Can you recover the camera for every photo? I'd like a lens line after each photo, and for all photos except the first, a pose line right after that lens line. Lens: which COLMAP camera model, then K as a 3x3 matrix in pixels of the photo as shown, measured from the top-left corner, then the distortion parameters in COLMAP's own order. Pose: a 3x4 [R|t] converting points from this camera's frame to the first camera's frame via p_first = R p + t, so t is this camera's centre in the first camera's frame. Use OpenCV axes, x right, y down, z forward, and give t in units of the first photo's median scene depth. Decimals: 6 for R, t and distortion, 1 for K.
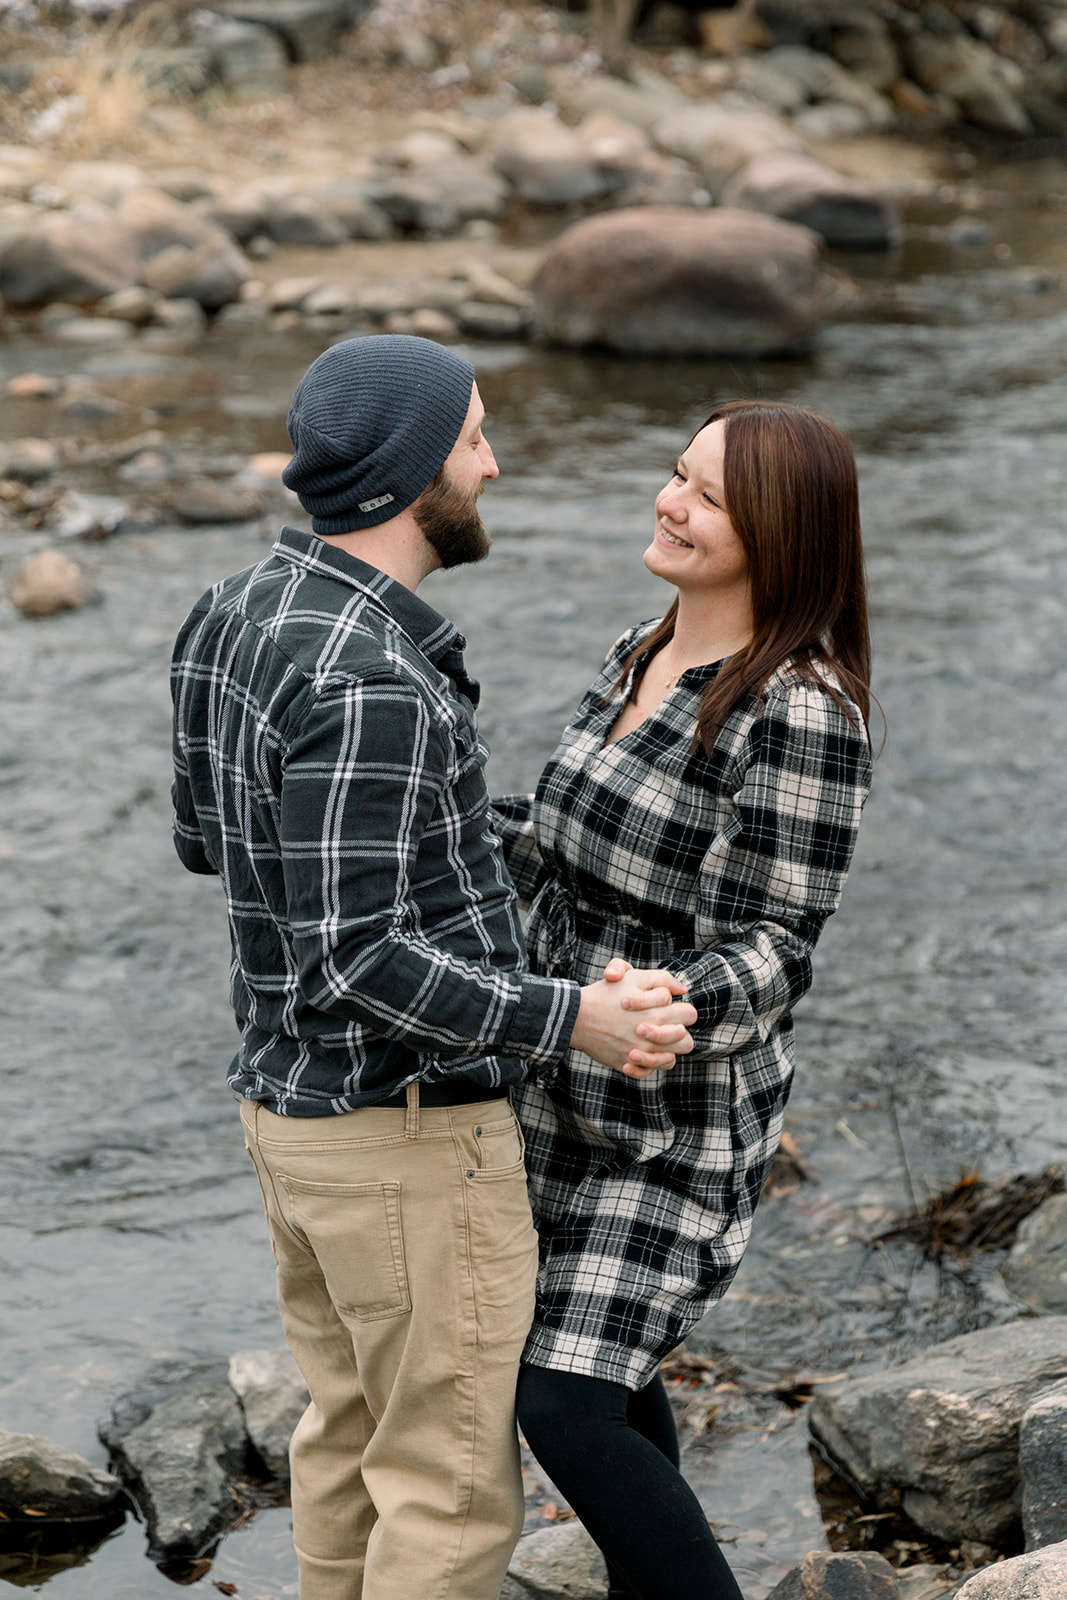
lens RADIAL K [[3487.3, 0, 577.8], [0, 3487.3, 807.2], [0, 0, 1]] dist [0.001921, 0.014413]
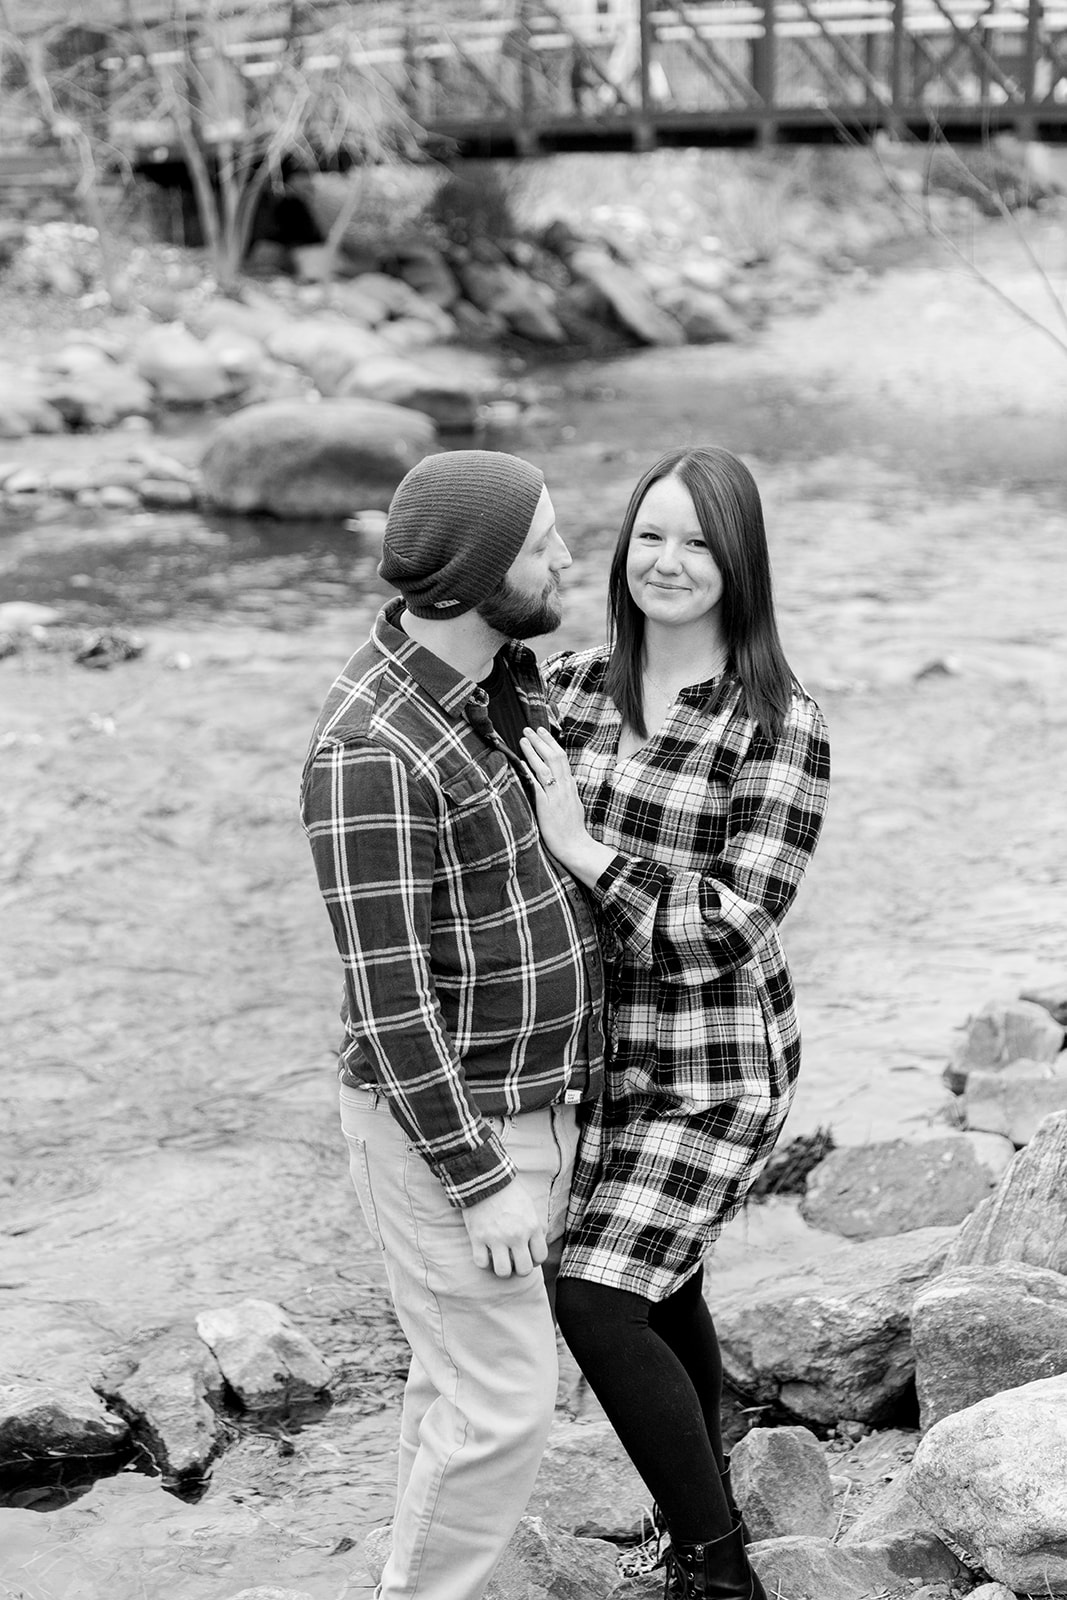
lens RADIAL K [[2878.8, 0, 535.9], [0, 2878.8, 782.6], [0, 0, 1]] dist [-0.014117, 0.234657]
pose [[0.989842, -0.036562, 0.137388, -0.114673], [0.042752, 0.998187, -0.042377, 0.022948], [-0.135590, 0.047820, 0.989610, 0.004320]]
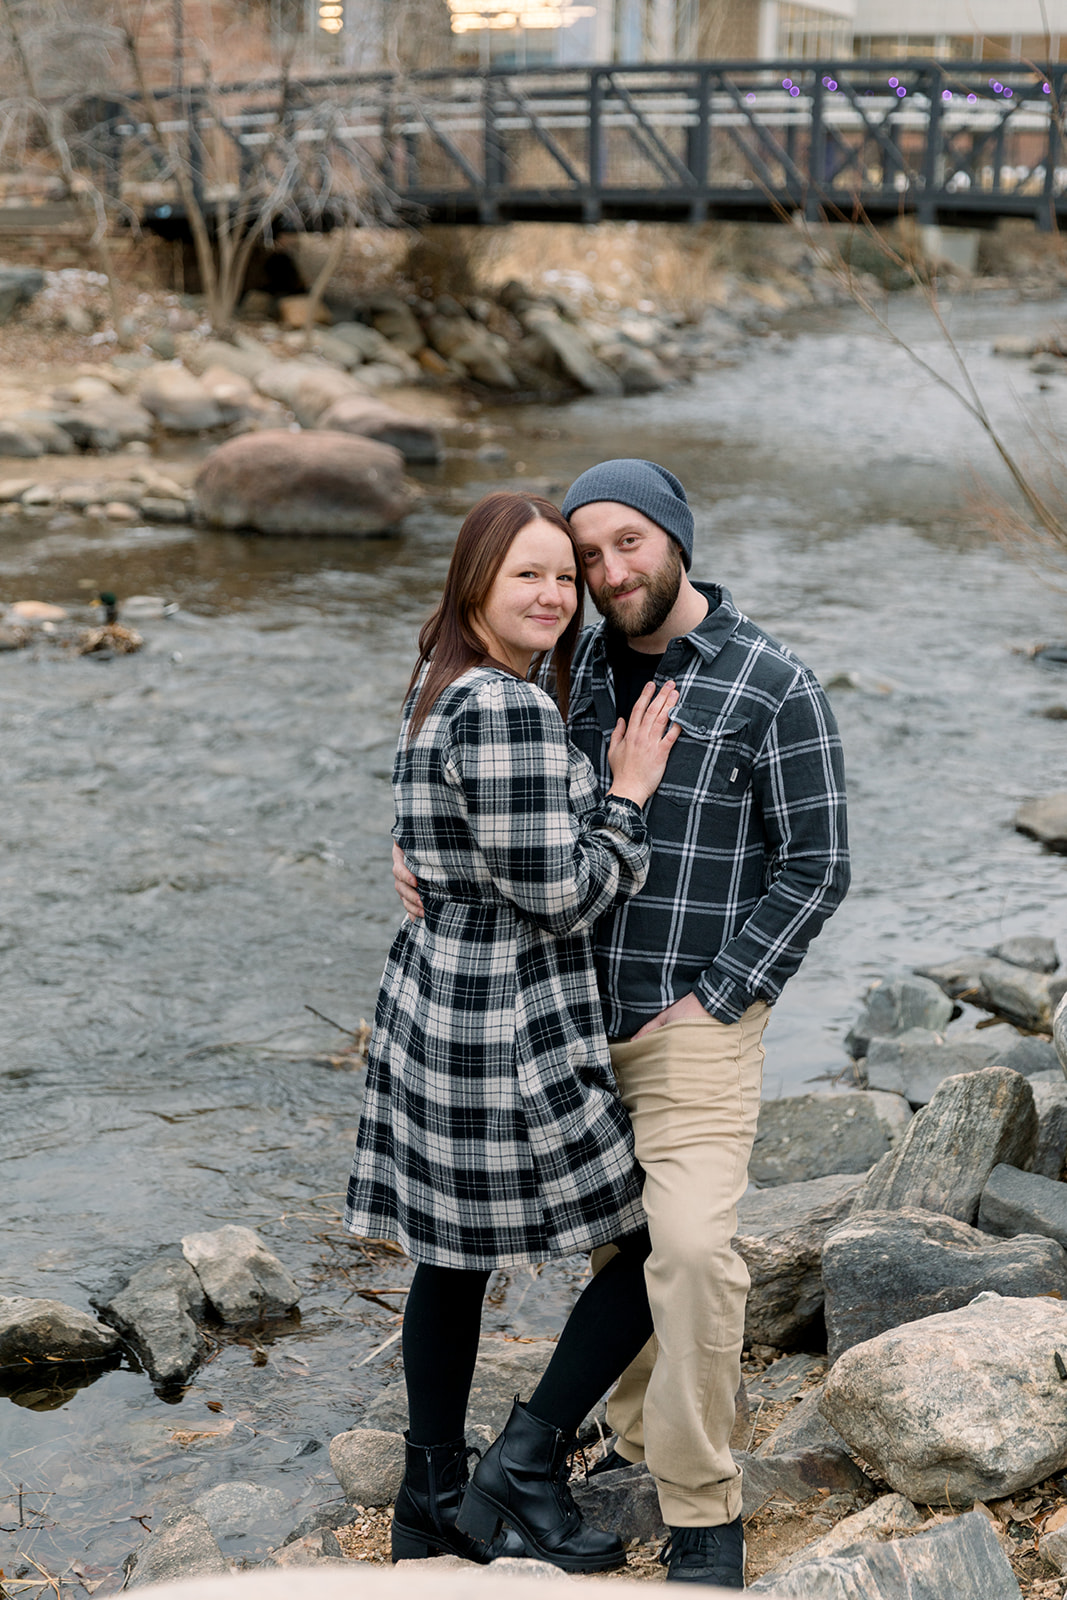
lens RADIAL K [[2512.9, 0, 537.8], [0, 2512.9, 793.0], [0, 0, 1]] dist [-0.007641, 0.114483]
pose [[0.986814, -0.010778, 0.161500, -0.120020], [0.016586, 0.999262, -0.034654, 0.023495], [-0.161007, 0.036876, 0.986264, 0.025574]]
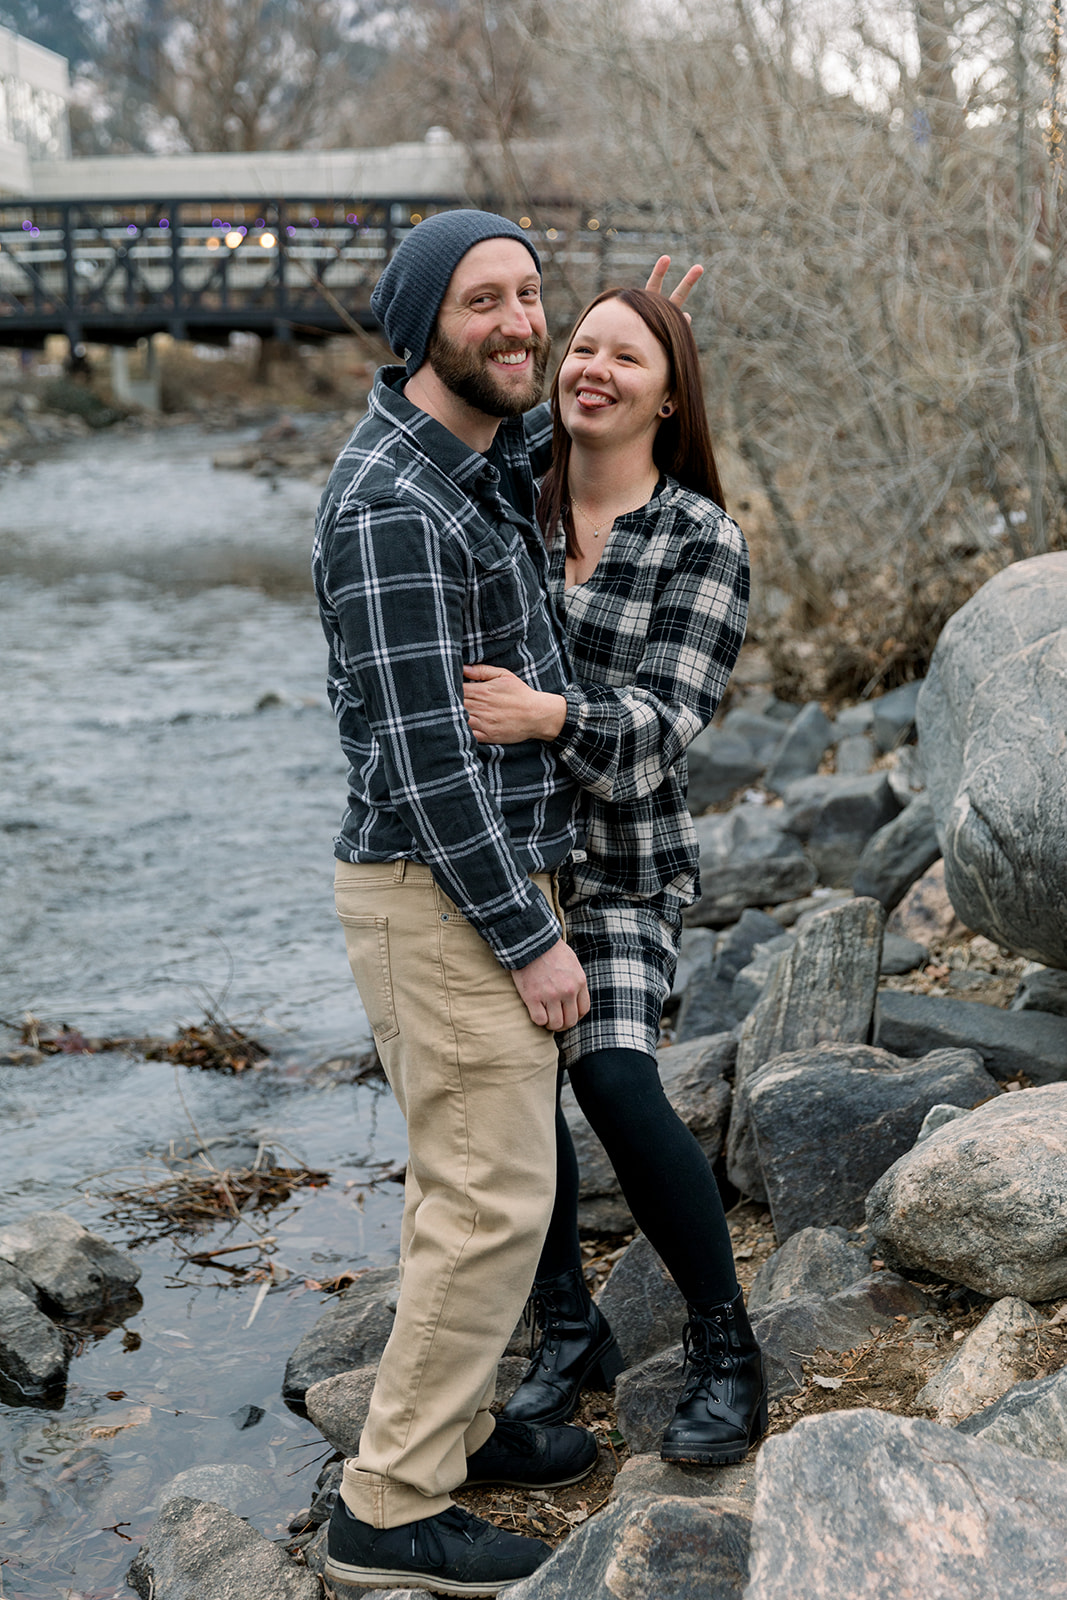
lens RADIAL K [[2152.8, 0, 534.1], [0, 2152.8, 798.5], [0, 0, 1]] dist [0.010275, 0.048541]
pose [[0.864952, -0.110743, 0.489484, -0.283857], [0.151563, 0.987449, -0.044417, 0.072204], [-0.478421, 0.112606, 0.870880, 0.256532]]
